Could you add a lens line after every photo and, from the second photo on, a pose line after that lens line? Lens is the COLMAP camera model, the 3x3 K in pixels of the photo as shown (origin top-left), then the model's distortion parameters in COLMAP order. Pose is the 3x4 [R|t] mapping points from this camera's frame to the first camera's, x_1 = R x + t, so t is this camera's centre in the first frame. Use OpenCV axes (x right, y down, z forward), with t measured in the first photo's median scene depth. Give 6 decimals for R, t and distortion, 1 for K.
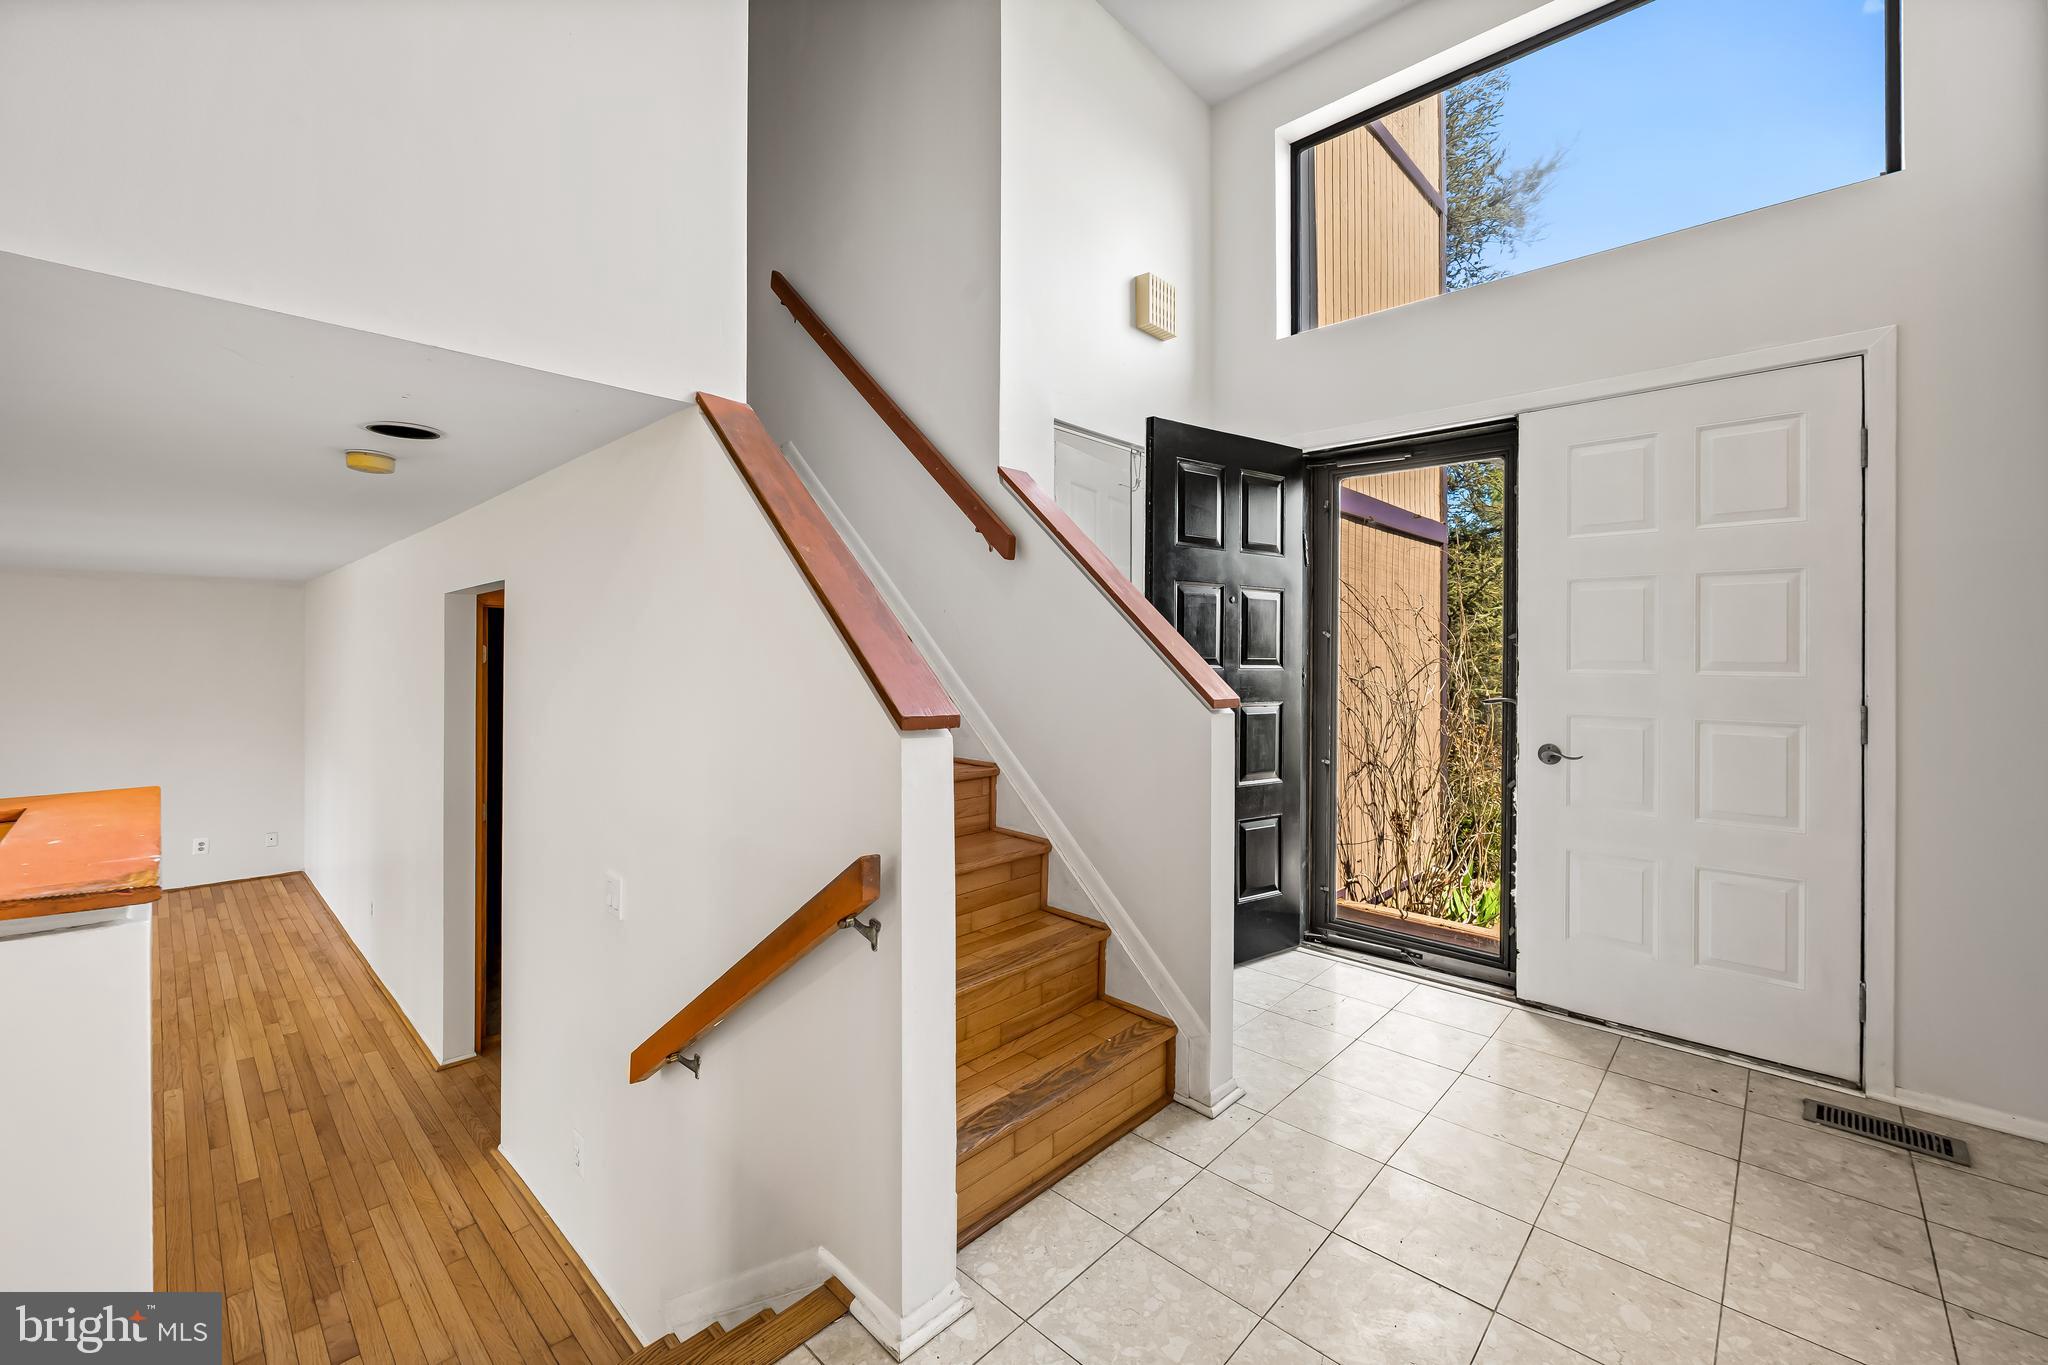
lens RADIAL K [[828.3, 0, 1026.1], [0, 828.3, 657.8], [0, 0, 1]] dist [-0.006644, 0.000219]
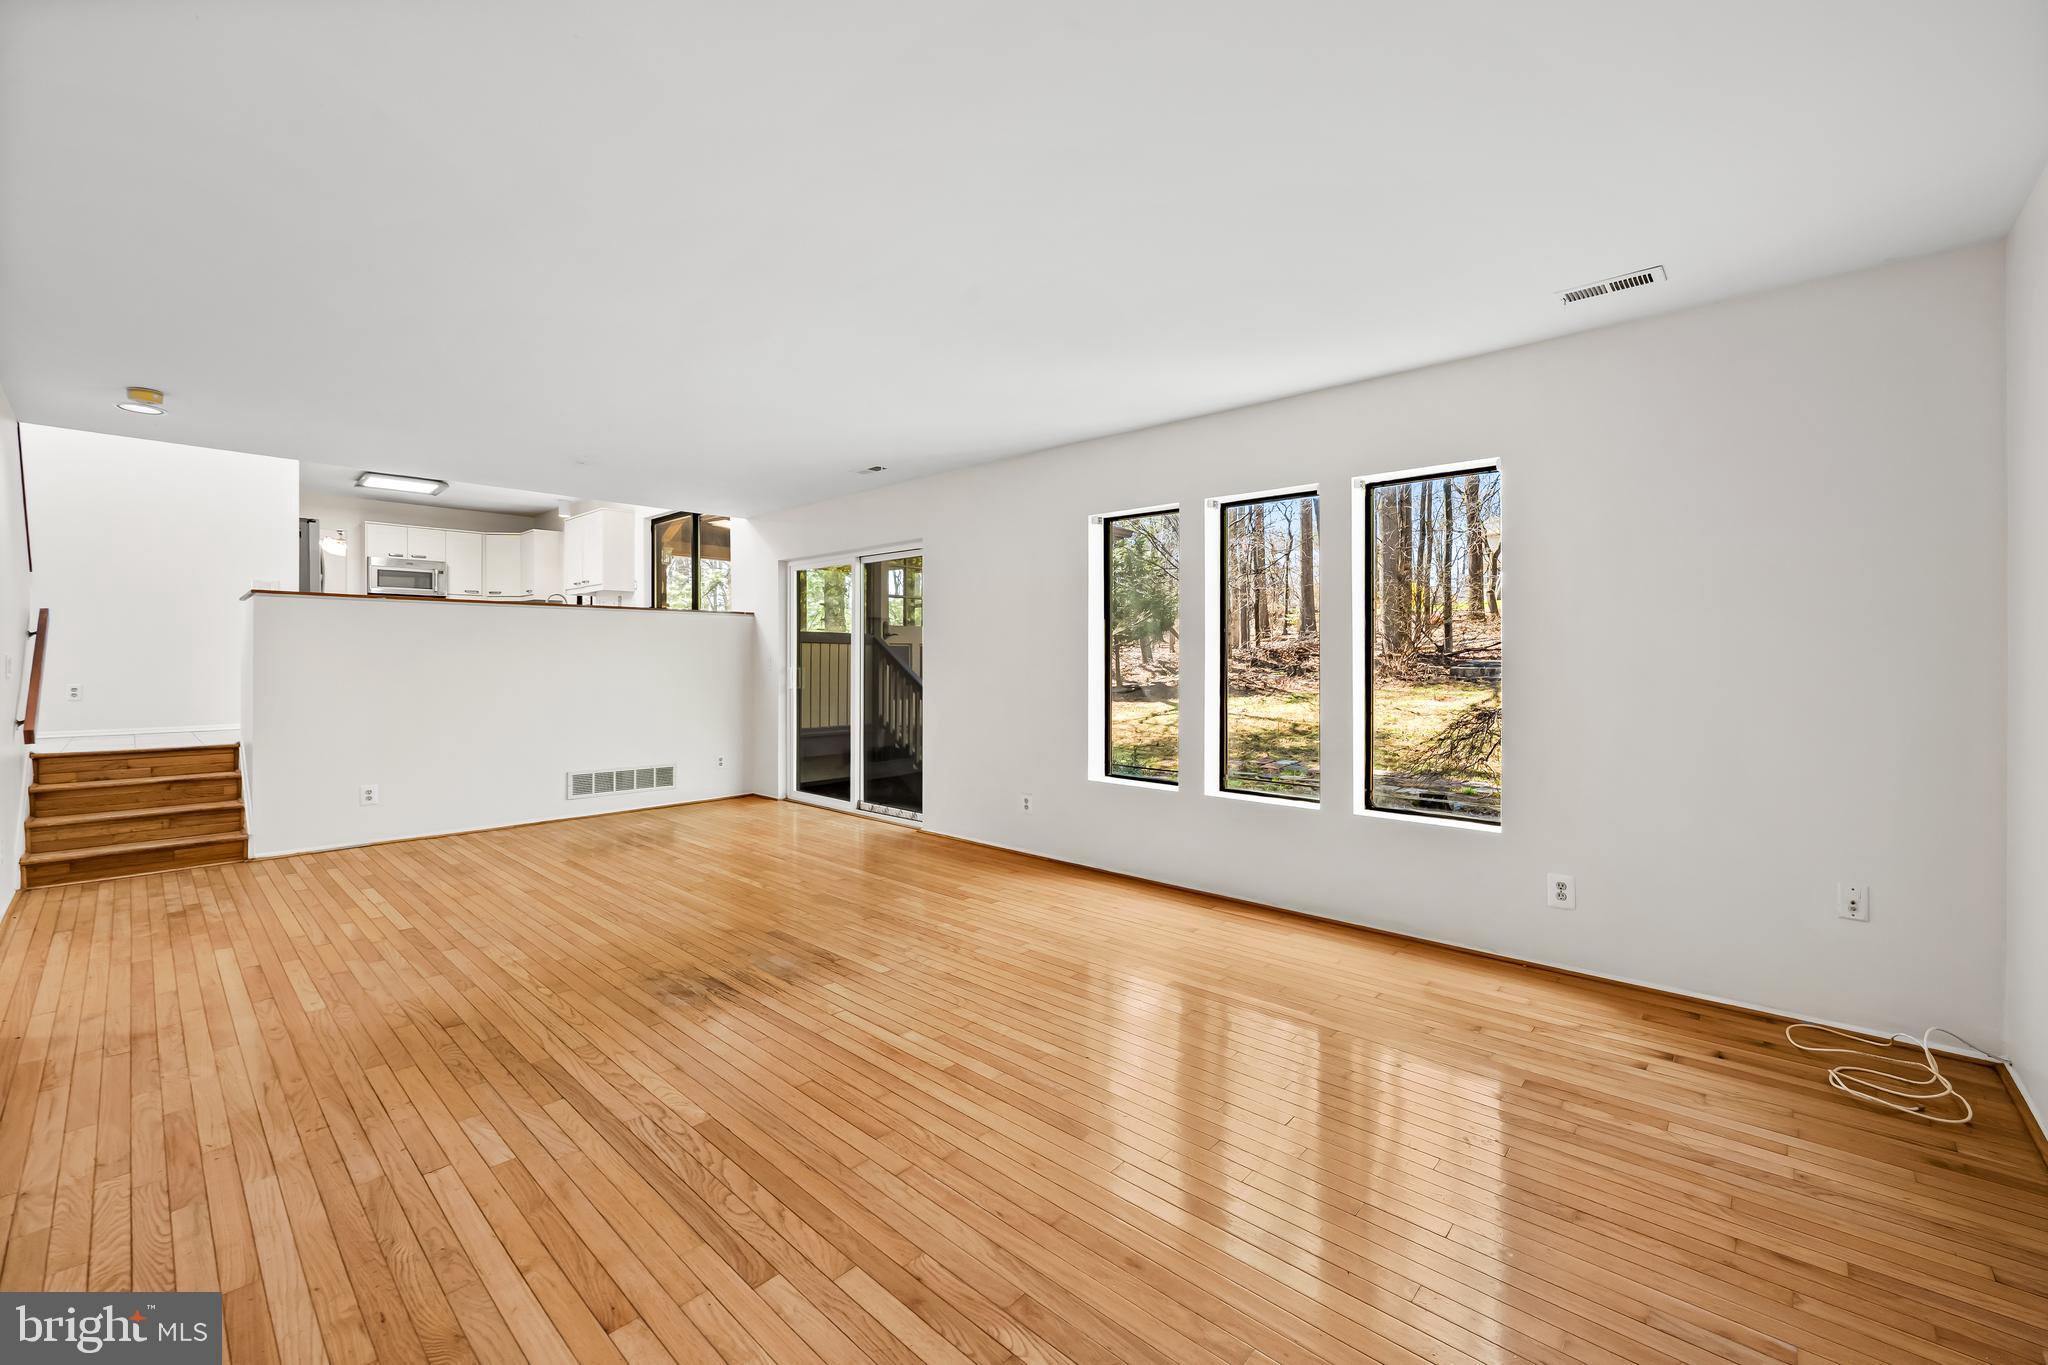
lens RADIAL K [[821.4, 0, 1029.4], [0, 821.4, 672.2], [0, 0, 1]] dist [-0.007181, 0.000153]
pose [[-0.999791, -0.002072, -0.020345, -1.257854], [-0.002470, 0.999805, 0.019576, 0.124403], [0.020300, 0.019622, -0.999601, 1.322097]]
